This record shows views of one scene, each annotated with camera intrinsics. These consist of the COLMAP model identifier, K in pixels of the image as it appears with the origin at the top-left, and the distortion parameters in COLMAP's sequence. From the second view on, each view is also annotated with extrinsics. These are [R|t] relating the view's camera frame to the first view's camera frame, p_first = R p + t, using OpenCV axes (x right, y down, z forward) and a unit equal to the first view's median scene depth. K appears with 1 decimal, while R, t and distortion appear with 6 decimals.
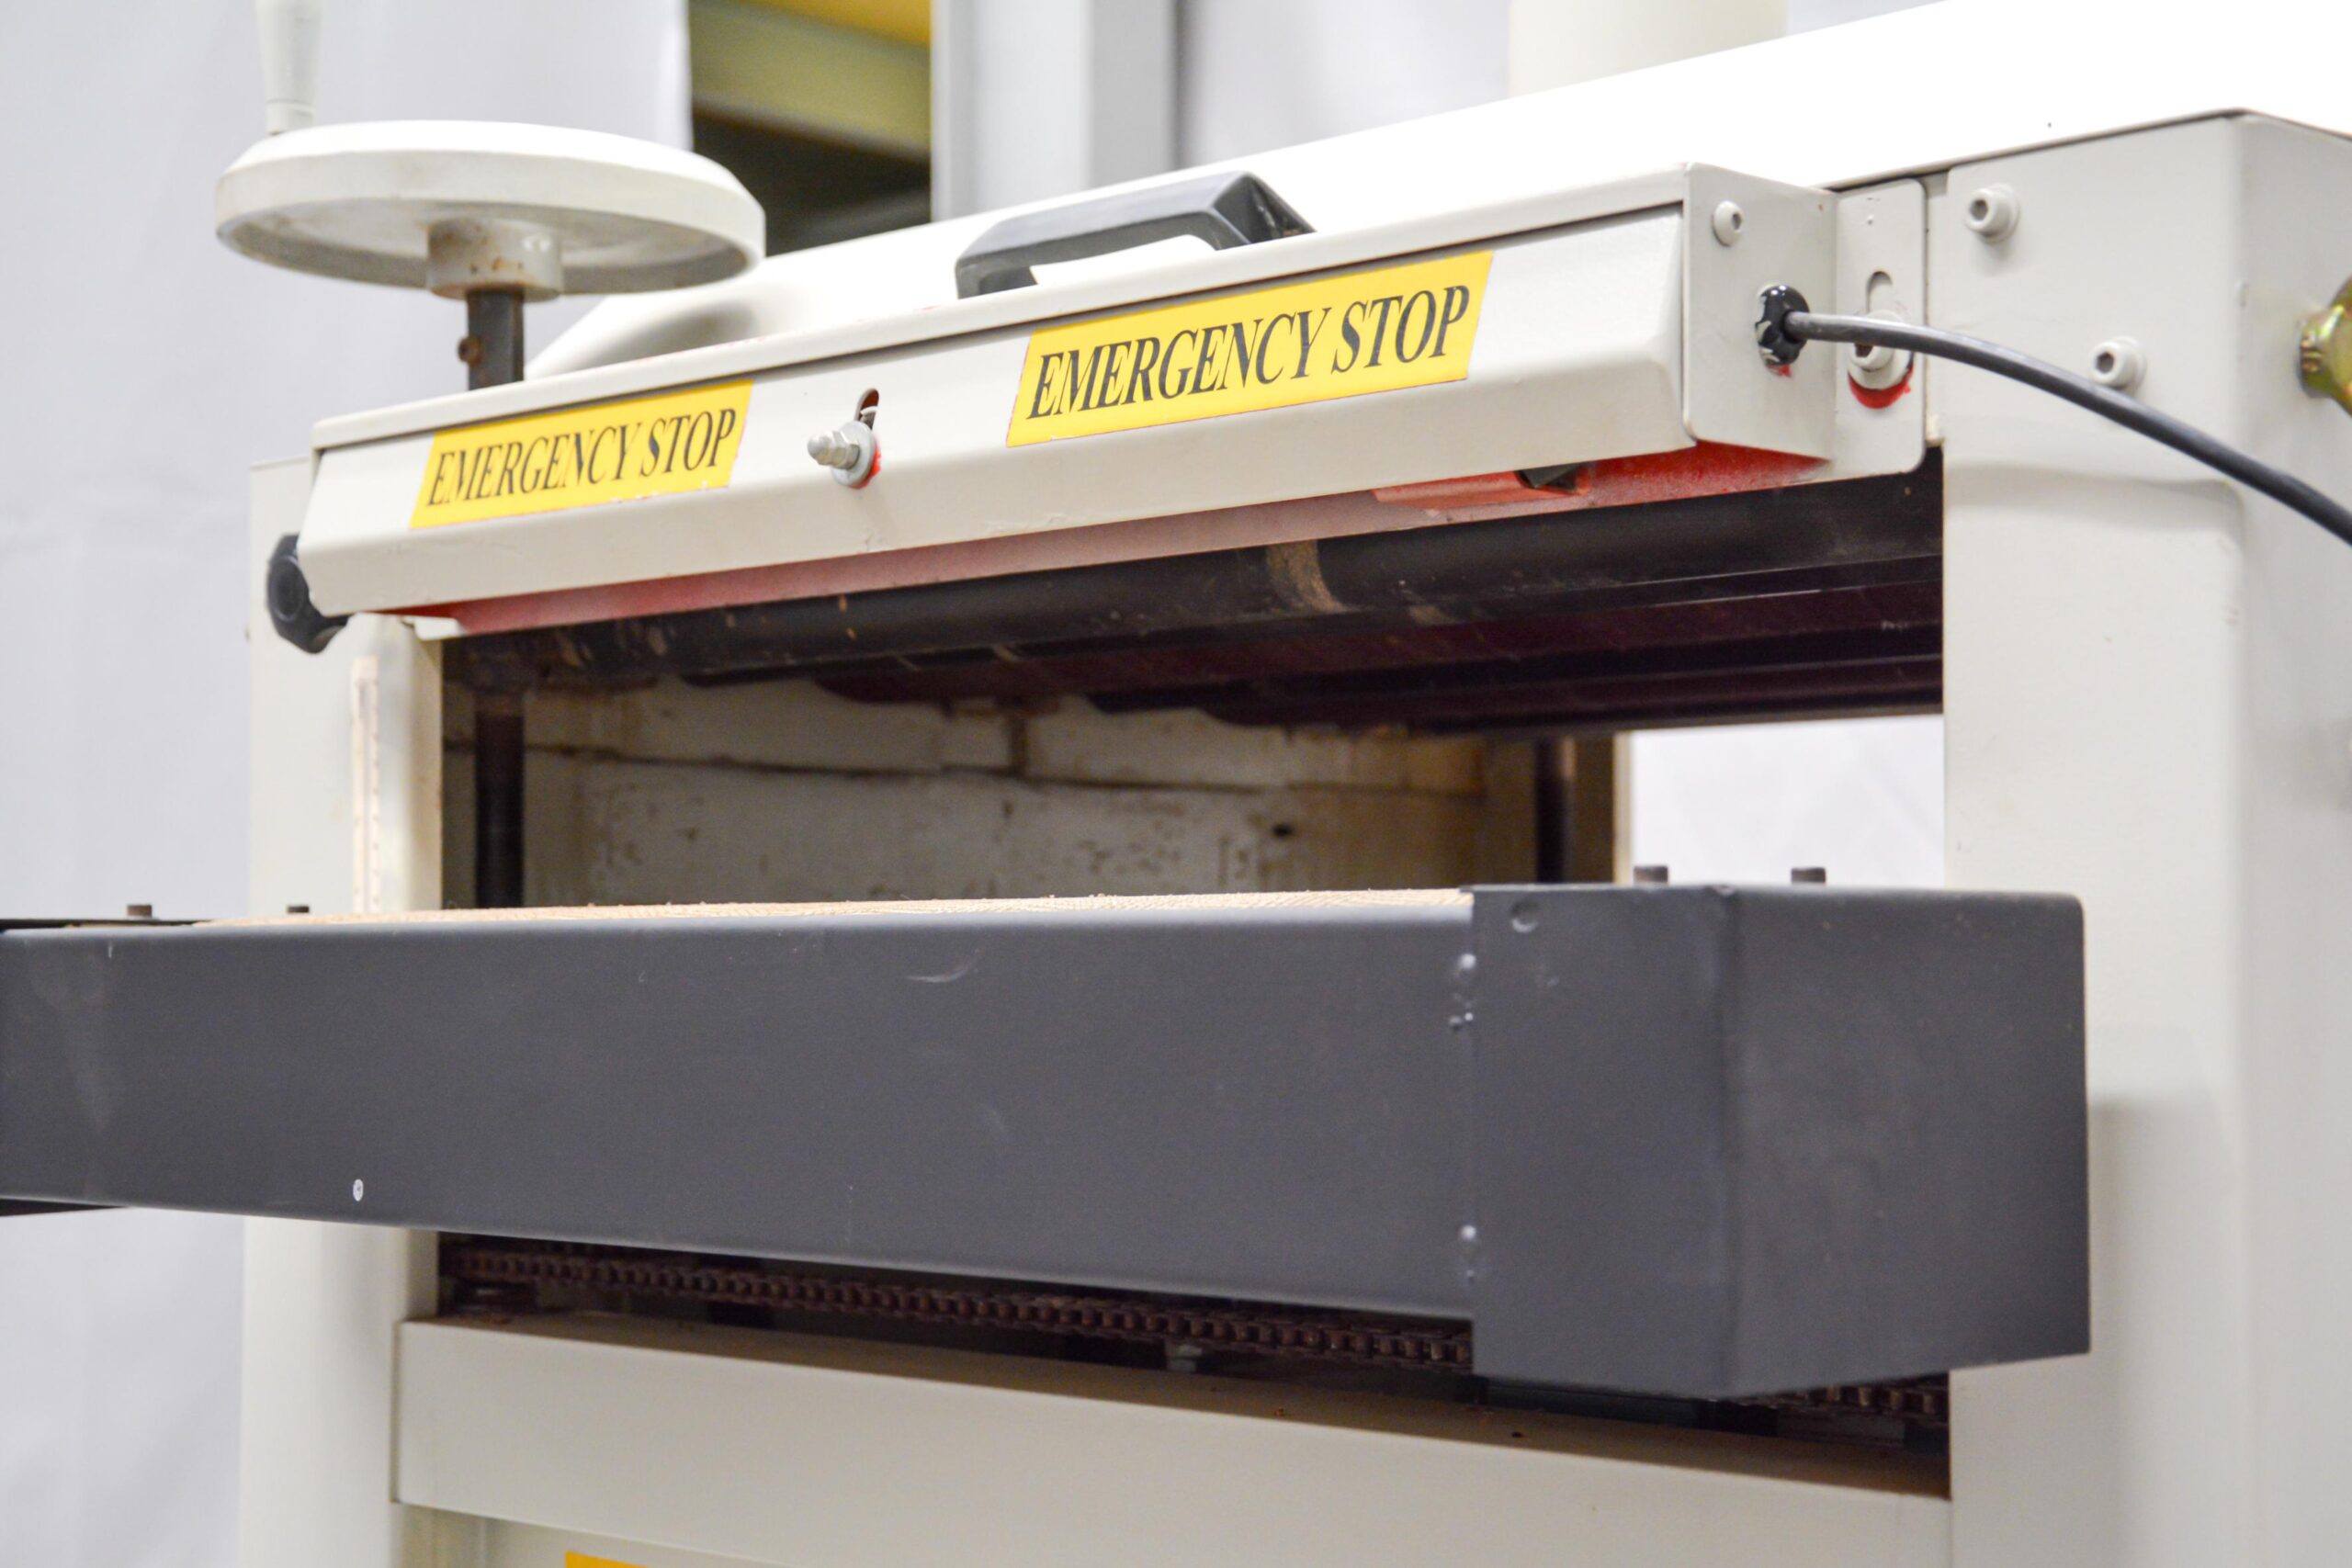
lens RADIAL K [[3765.9, 0, 1173.9], [0, 3765.9, 925.7], [0, 0, 1]] dist [0.198688, -0.049533]
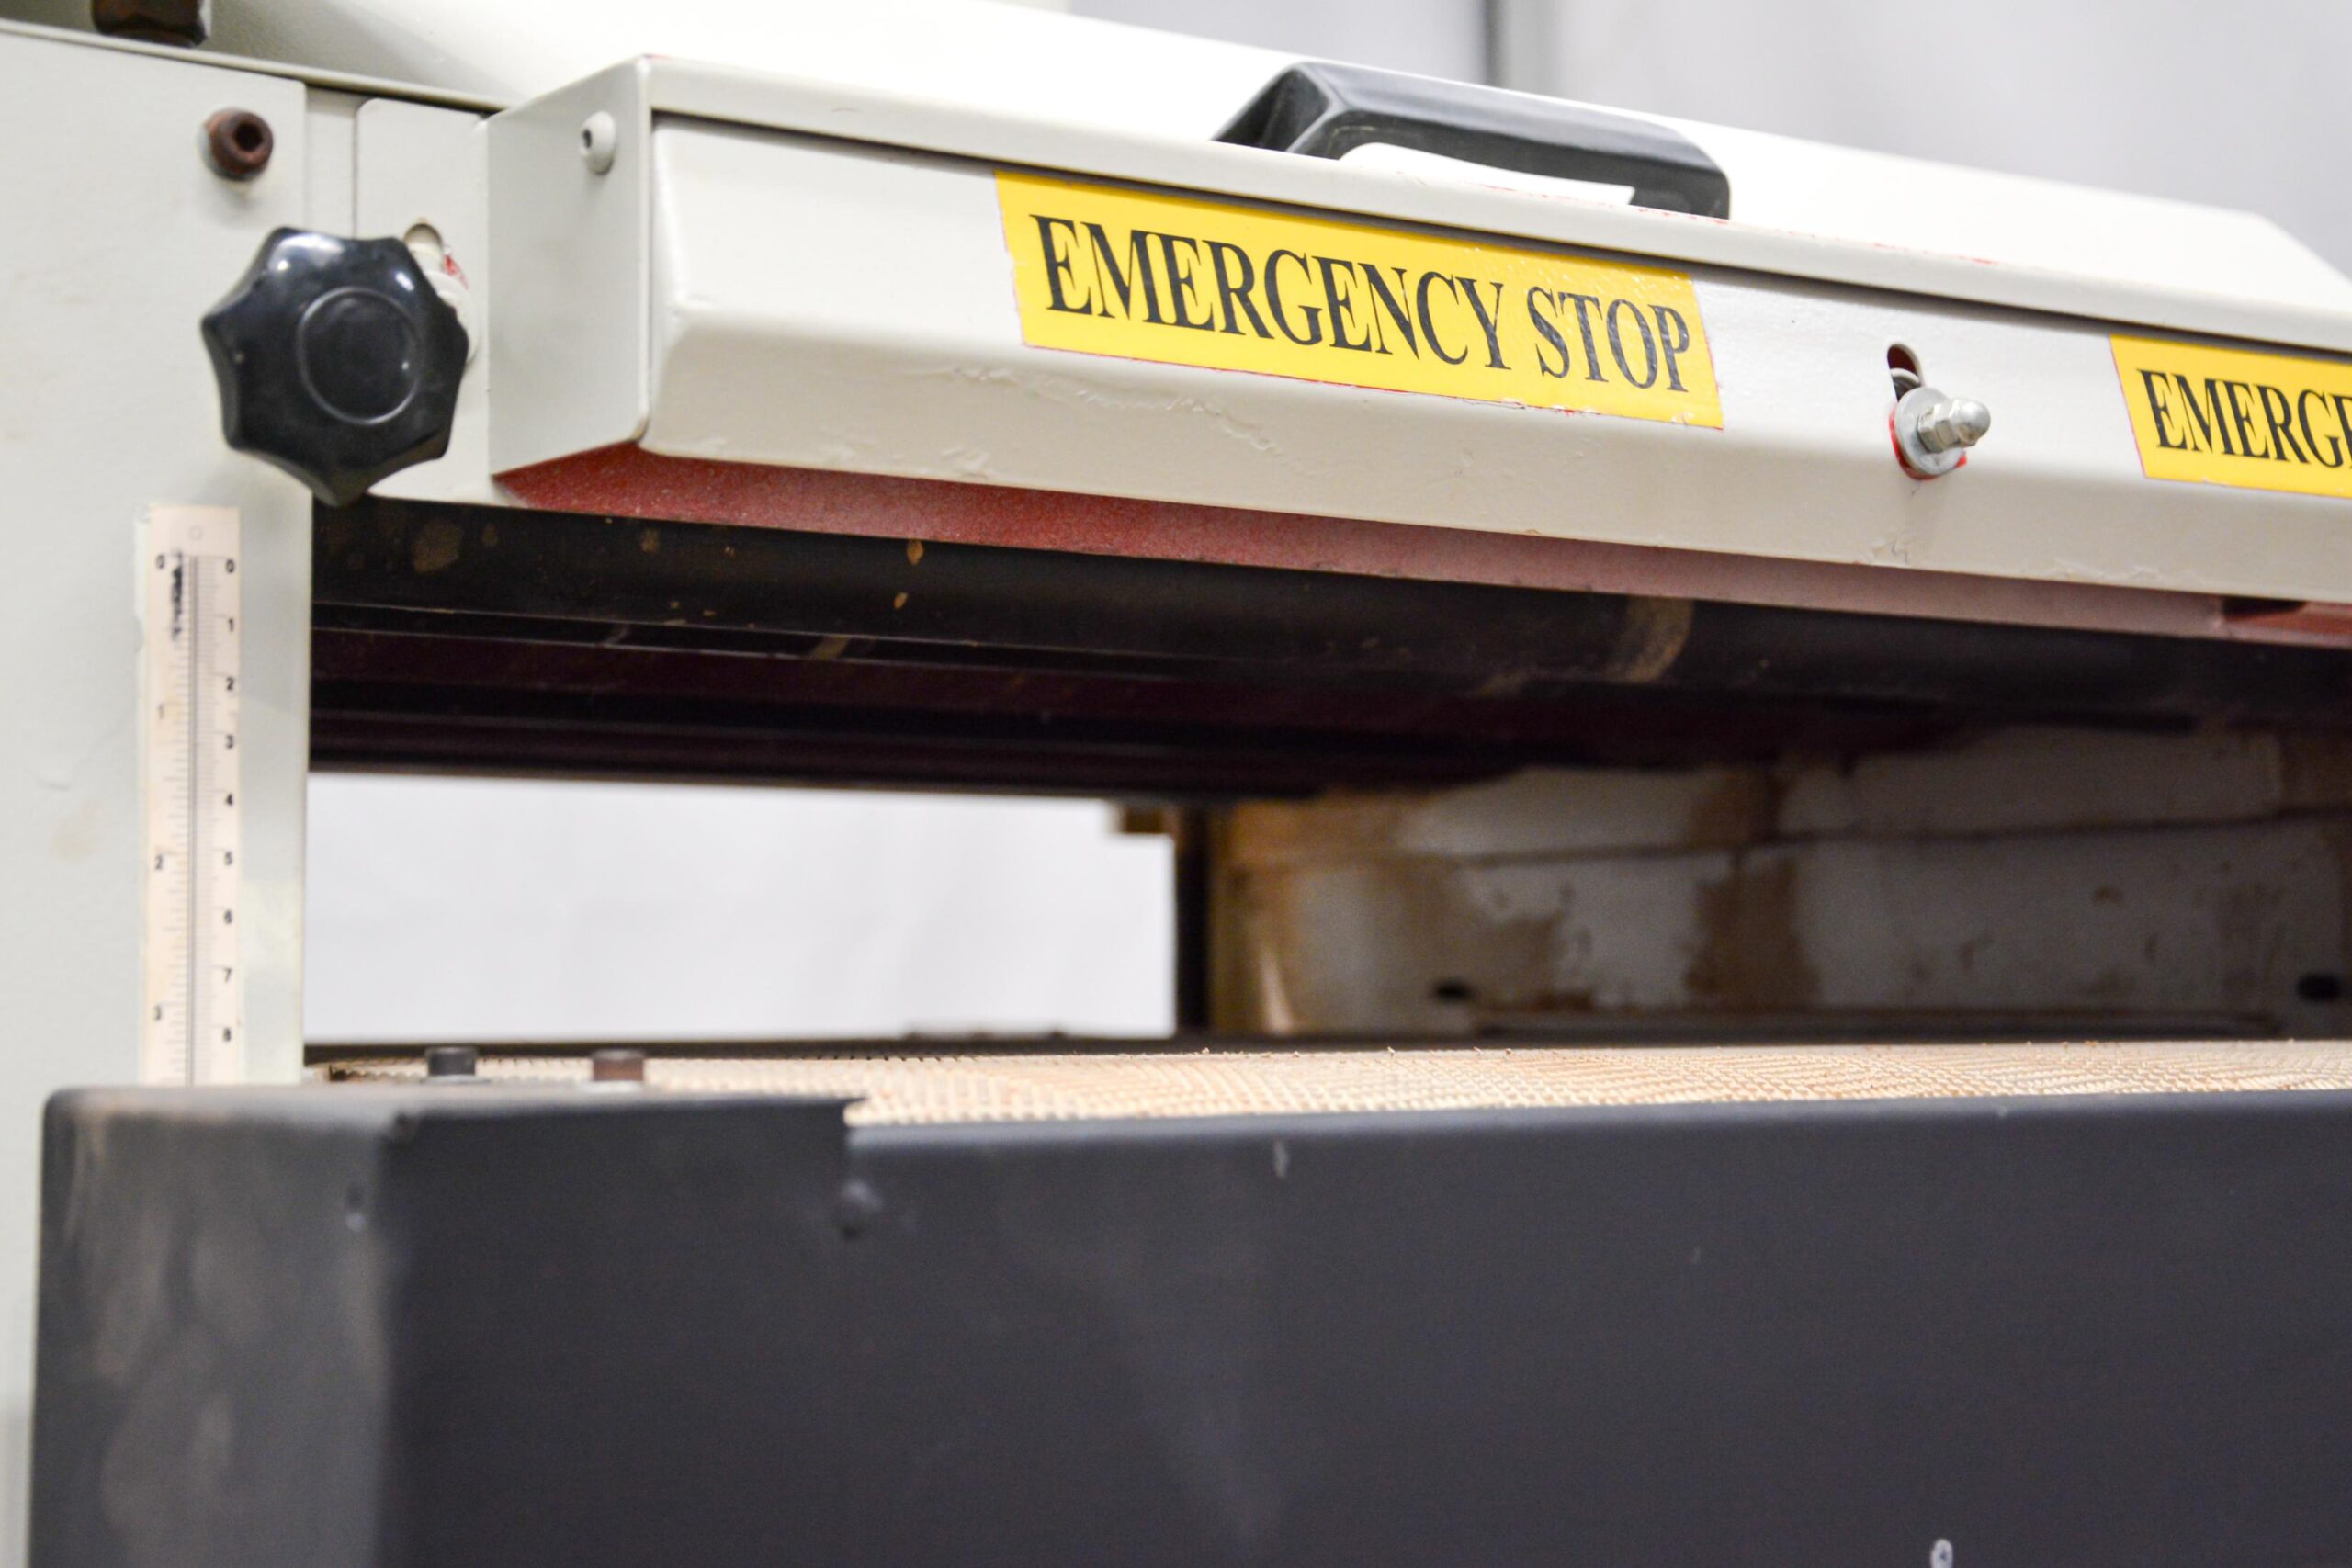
lens RADIAL K [[4042.6, 0, 1178.4], [0, 4042.6, 792.8], [0, 0, 1]] dist [0.176333, 0.047084]
pose [[0.150888, 0.056863, 0.986914, -0.787153], [-0.009564, 0.998382, -0.056061, -0.010587], [-0.988505, -0.000980, 0.151188, 0.931016]]
